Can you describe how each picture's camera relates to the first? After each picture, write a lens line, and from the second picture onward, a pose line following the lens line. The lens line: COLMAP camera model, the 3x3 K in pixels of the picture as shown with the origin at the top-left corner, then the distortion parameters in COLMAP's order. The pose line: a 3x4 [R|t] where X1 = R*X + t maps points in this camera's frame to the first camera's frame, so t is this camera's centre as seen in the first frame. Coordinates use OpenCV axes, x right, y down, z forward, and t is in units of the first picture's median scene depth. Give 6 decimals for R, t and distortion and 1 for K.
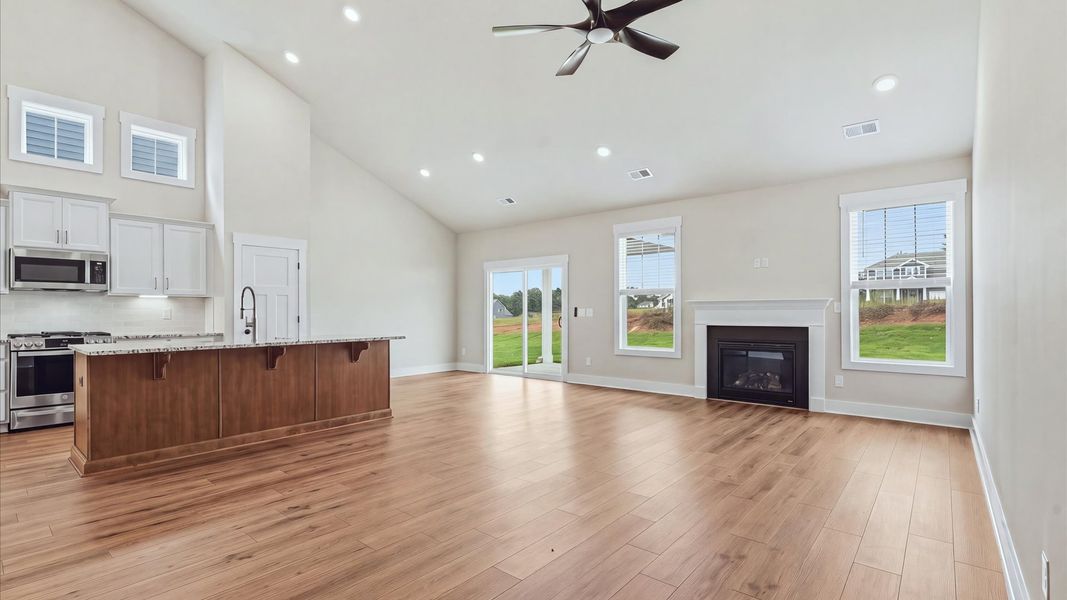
lens RADIAL K [[485.0, 0, 529.7], [0, 485.0, 307.1], [0, 0, 1]] dist [0.001140, 0.000250]
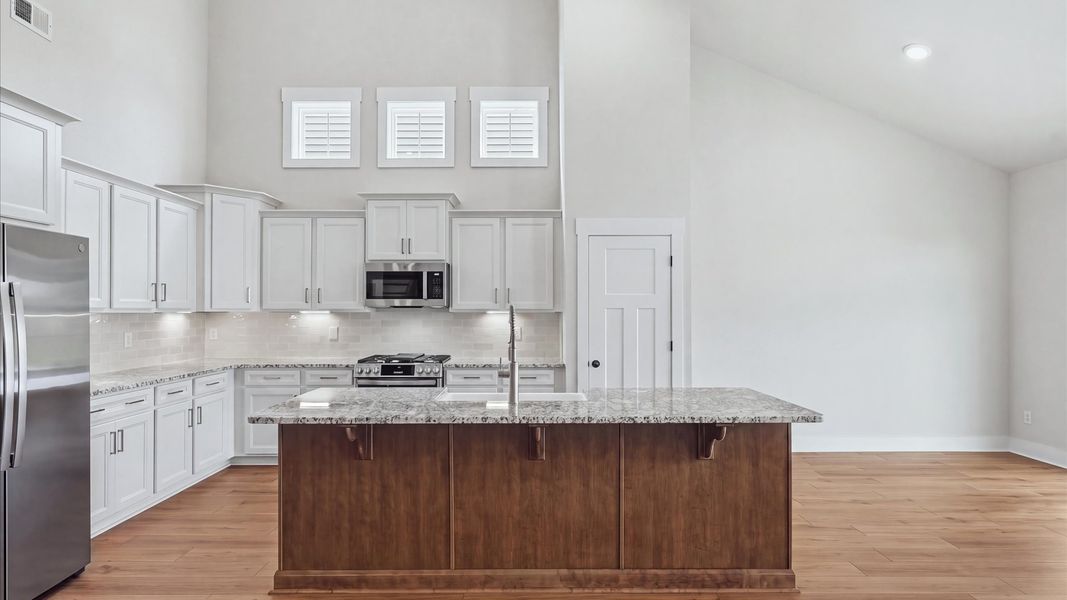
lens RADIAL K [[574.4, 0, 530.2], [0, 574.4, 299.5], [0, 0, 1]] dist [-0.000018, 0.000129]
pose [[0.645347, -0.008983, -0.763837, -0.037844], [0.001781, 0.999946, -0.010256, -0.036178], [0.763887, 0.005258, 0.645328, 0.486357]]
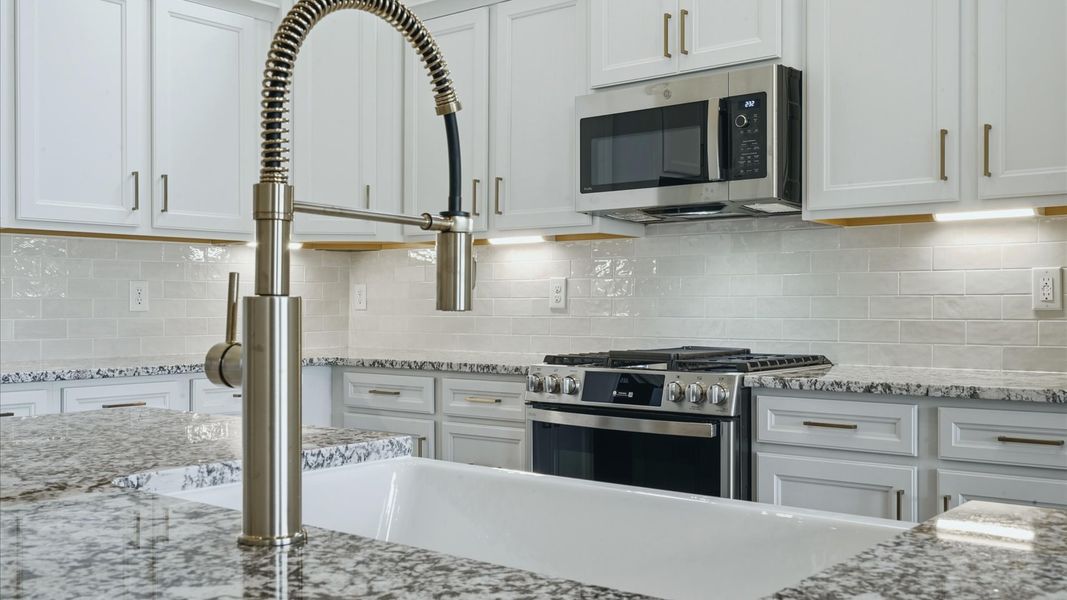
lens RADIAL K [[1105.9, 0, 533.5], [0, 1105.9, 300.0], [0, 0, 1]] dist [0.002620, 0.002940]
pose [[-0.023890, 0.000783, -0.999714, -0.266282], [0.009716, 0.999953, 0.000551, 0.018119], [0.999667, -0.009701, -0.023897, 0.885395]]
